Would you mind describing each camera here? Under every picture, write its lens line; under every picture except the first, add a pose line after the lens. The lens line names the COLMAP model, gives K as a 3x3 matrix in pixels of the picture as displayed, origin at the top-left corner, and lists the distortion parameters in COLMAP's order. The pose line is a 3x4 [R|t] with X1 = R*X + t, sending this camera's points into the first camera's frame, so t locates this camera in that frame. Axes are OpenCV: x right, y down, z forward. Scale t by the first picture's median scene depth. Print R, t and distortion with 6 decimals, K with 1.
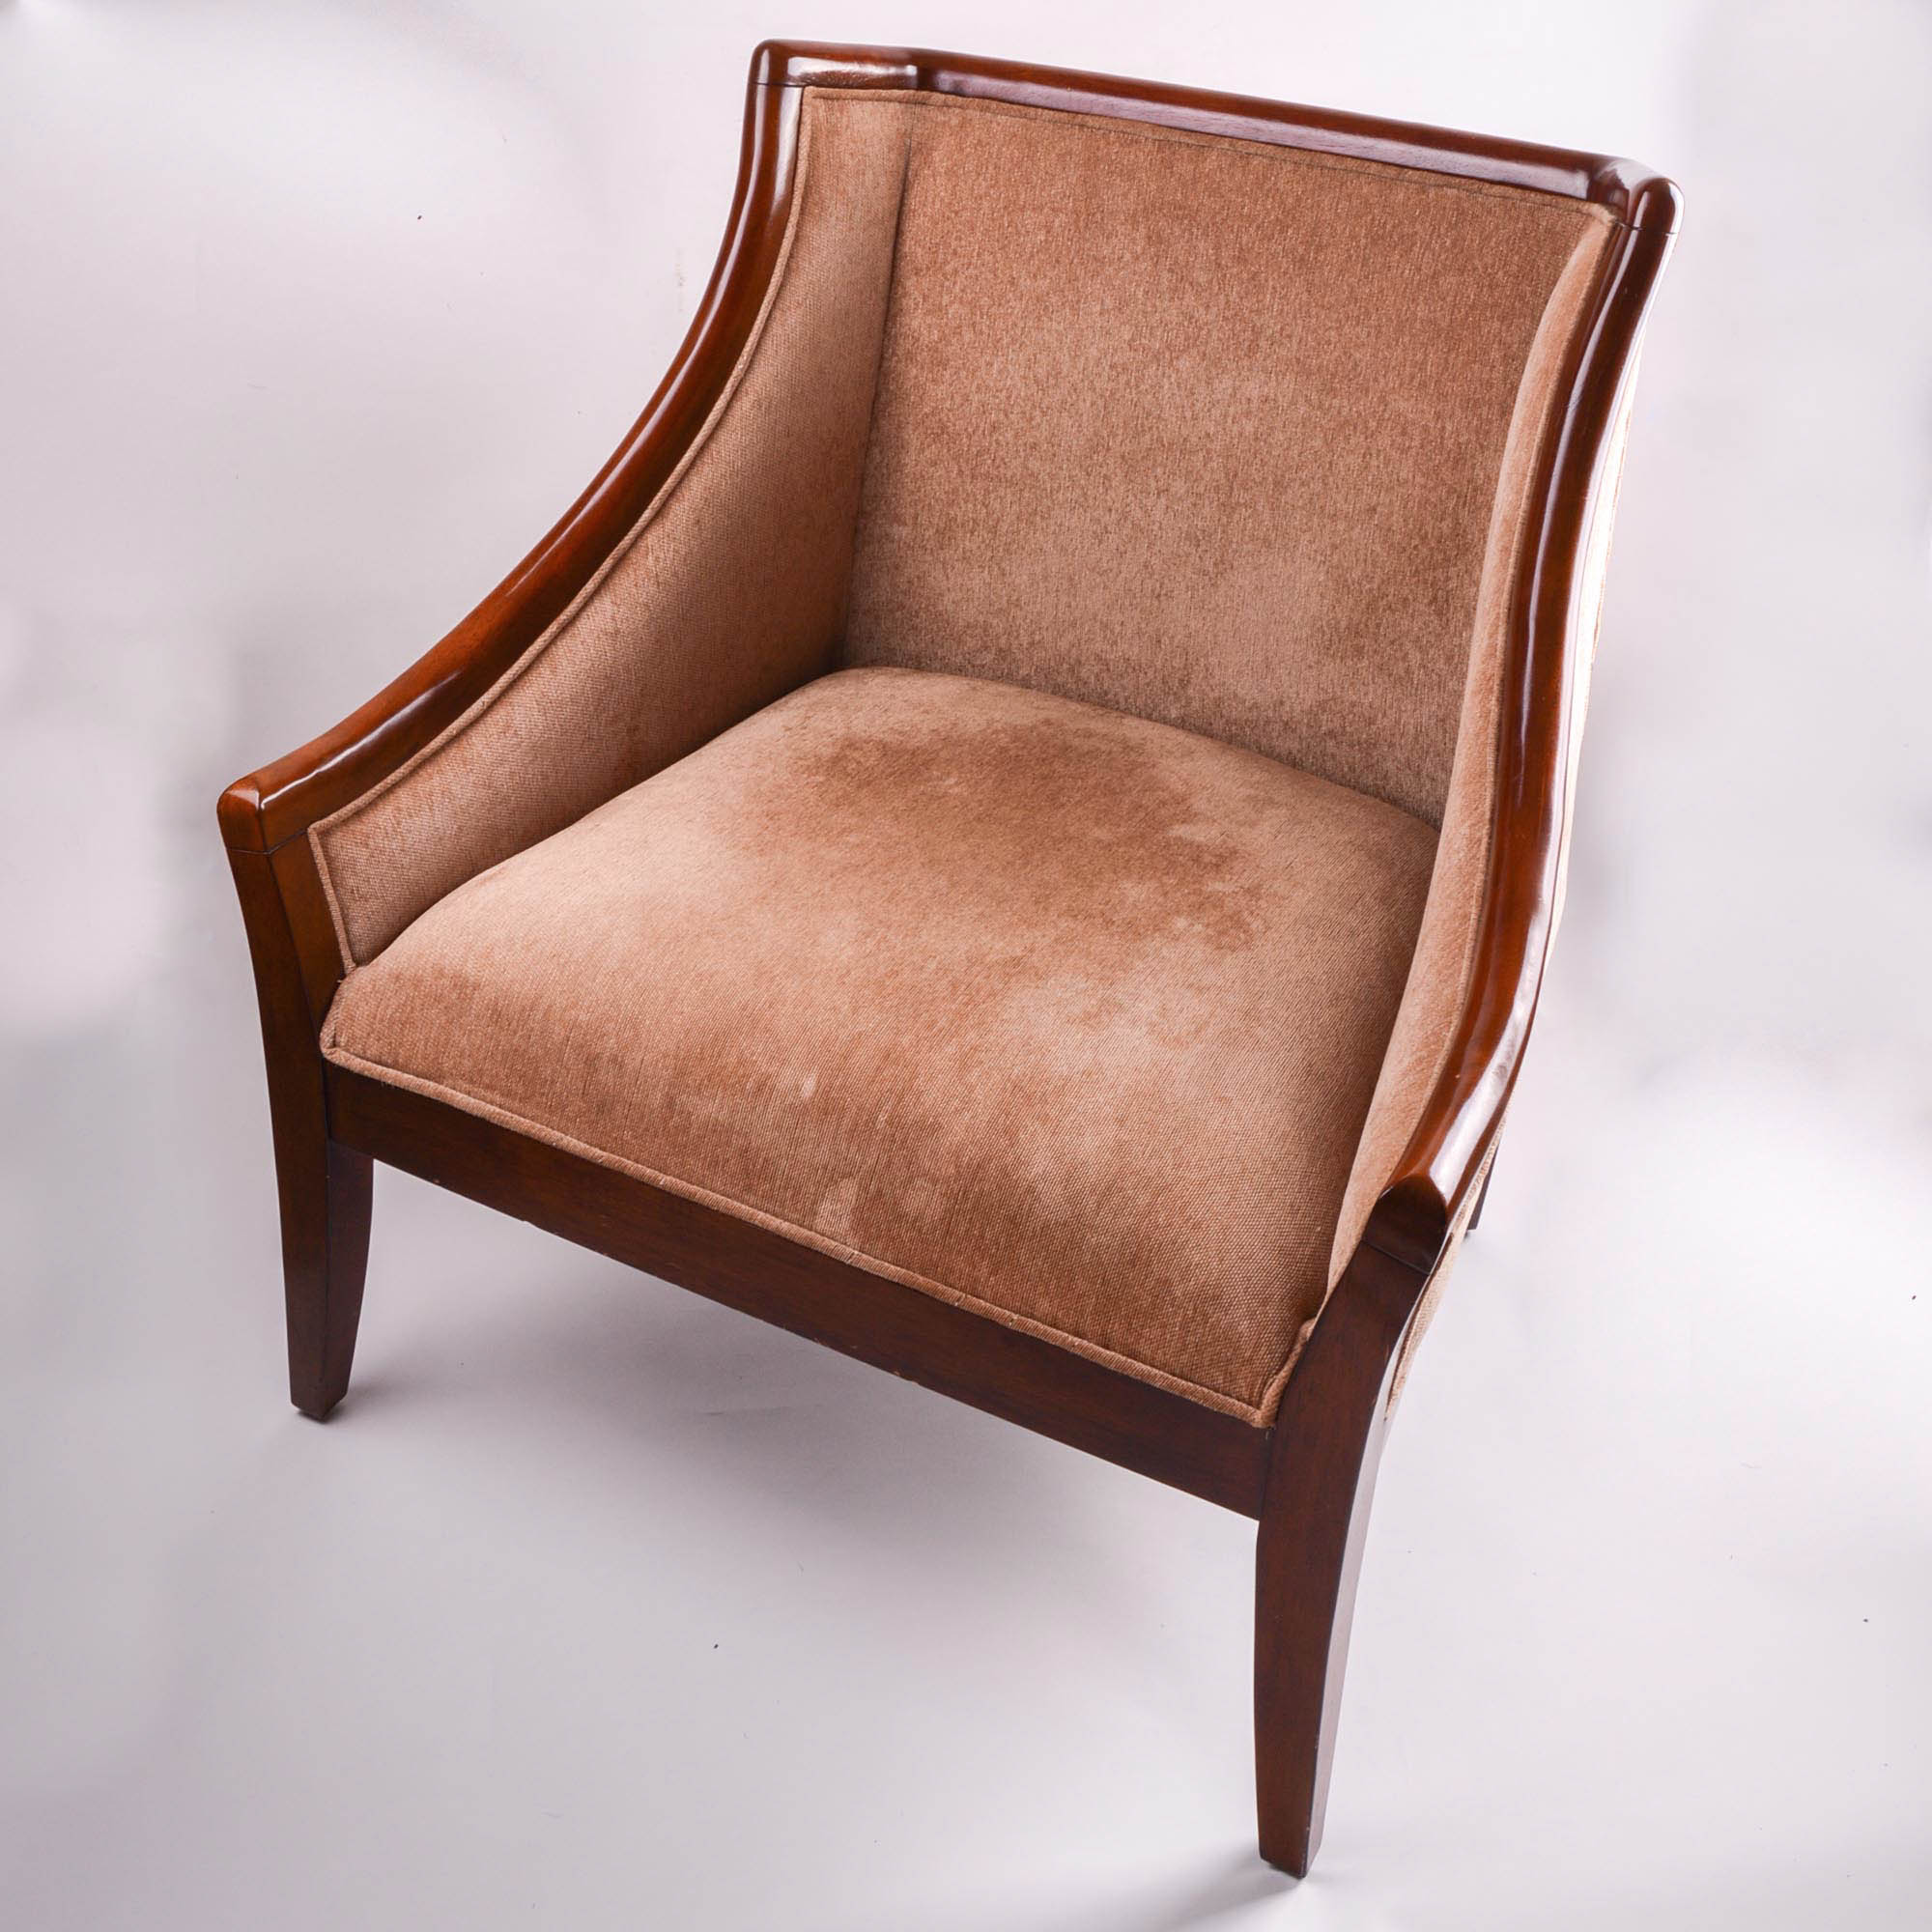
lens RADIAL K [[2312.2, 0, 970.8], [0, 2312.2, 959.1], [0, 0, 1]] dist [-0.095118, 0.000000]
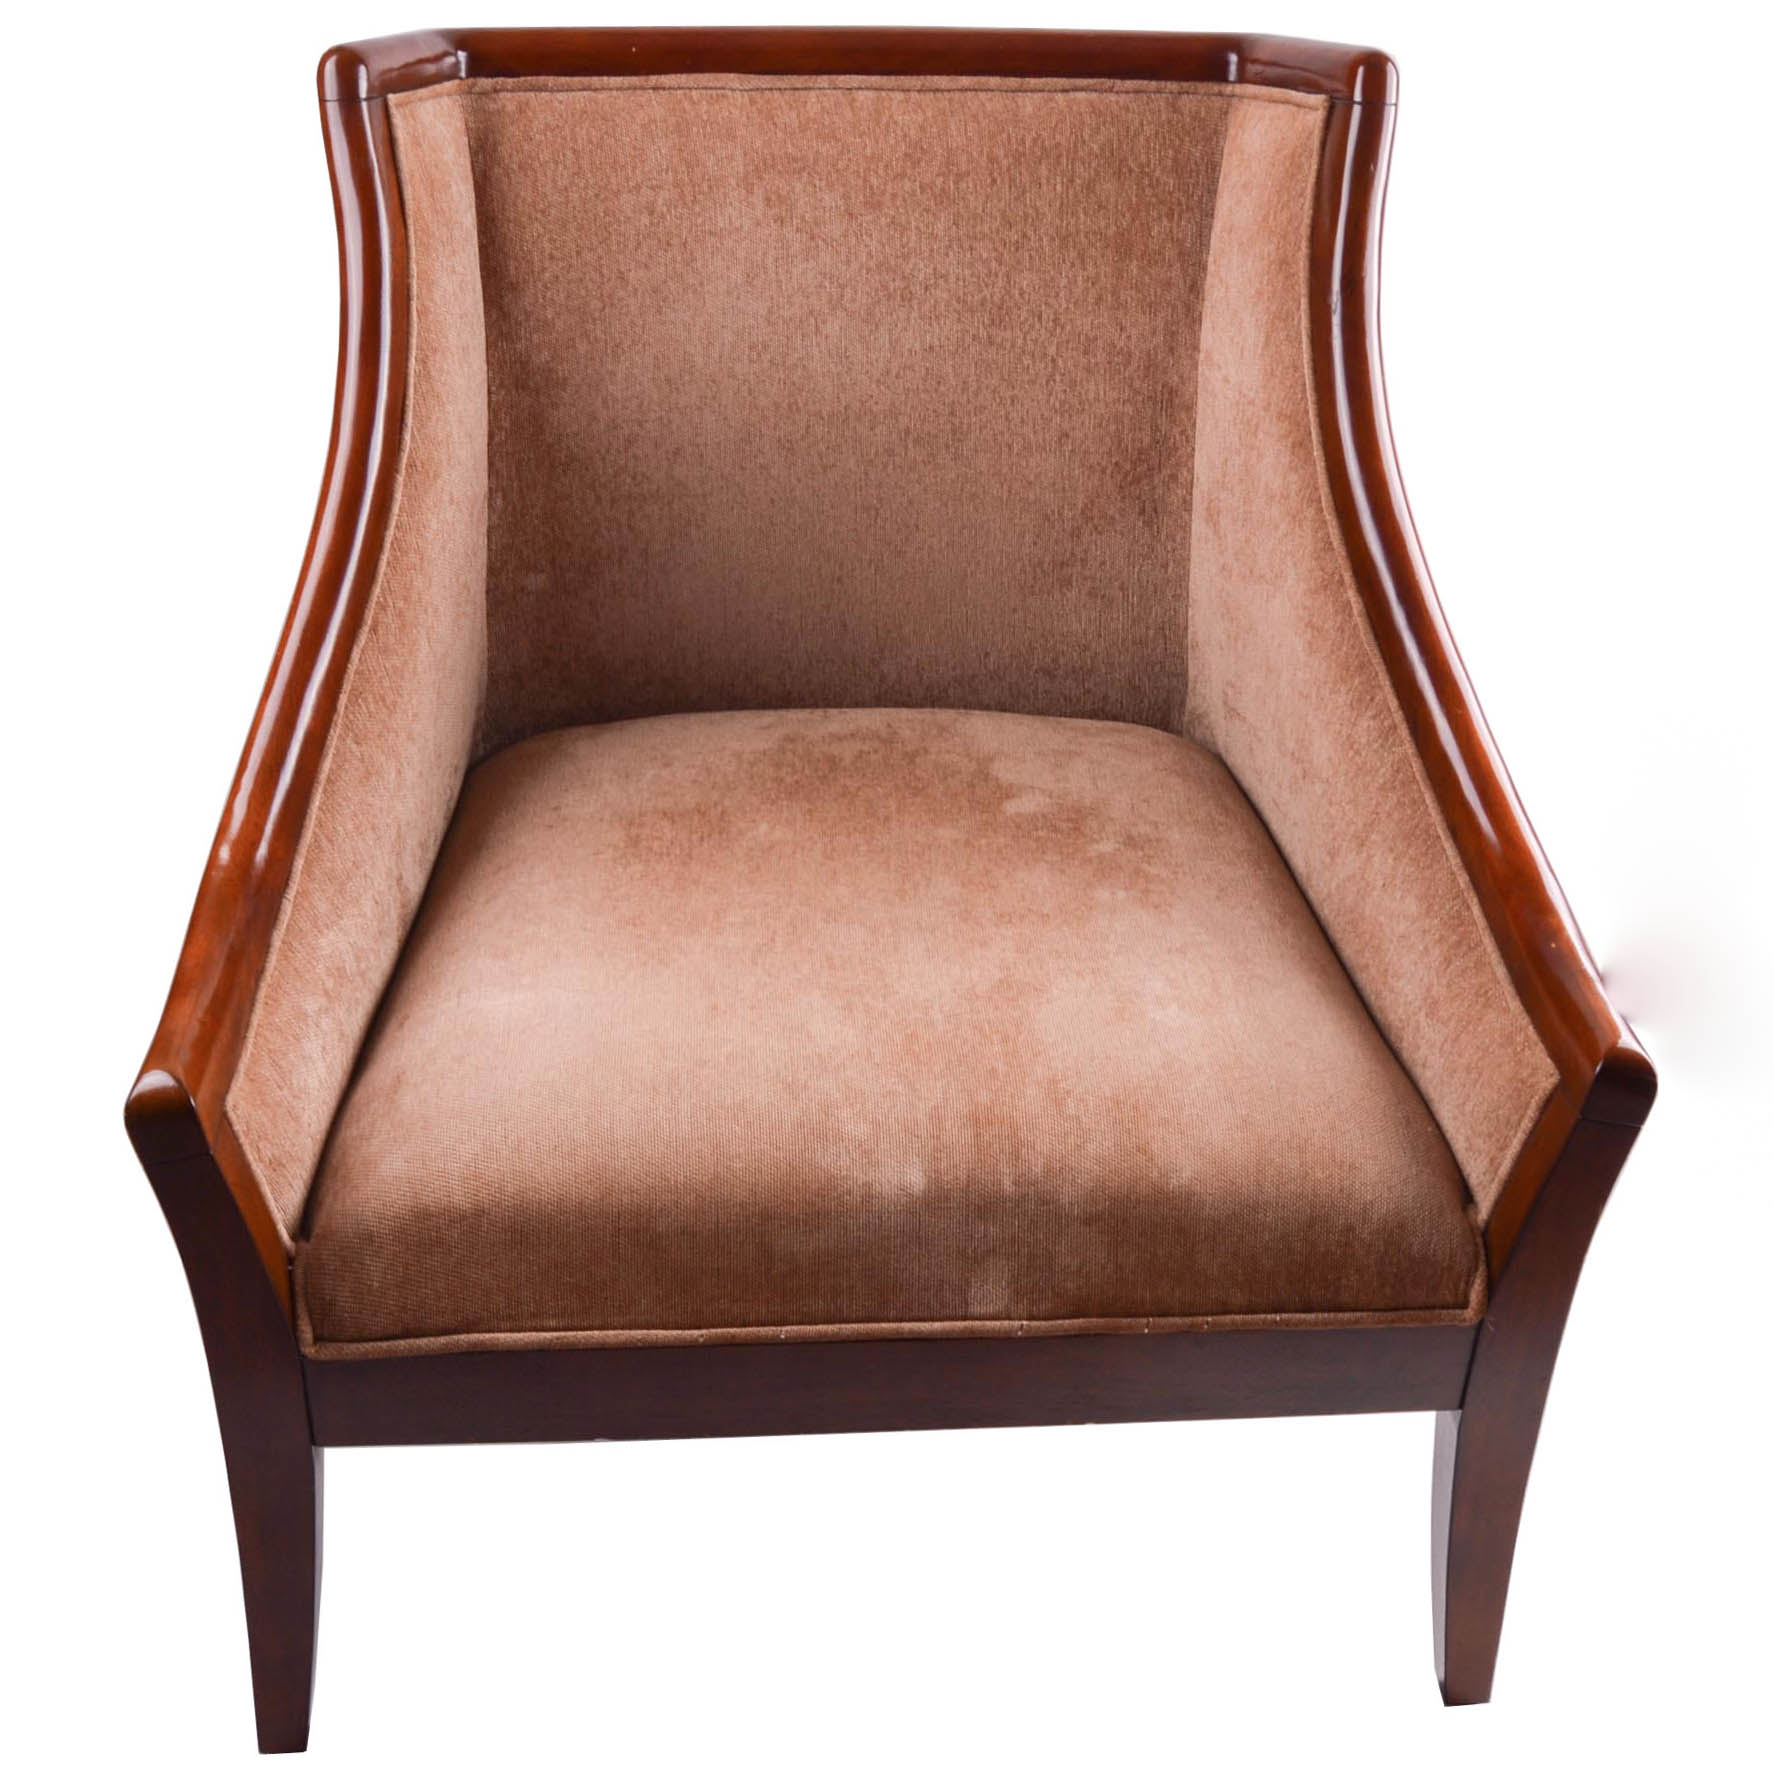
lens RADIAL K [[2123.1, 0, 886.8], [0, 2123.1, 889.2], [0, 0, 1]] dist [-0.095118, 0.000000]
pose [[0.852635, -0.314206, 0.417477, -0.369972], [0.294462, 0.948979, 0.112836, -0.160988], [-0.431631, 0.026724, 0.901654, 0.282726]]
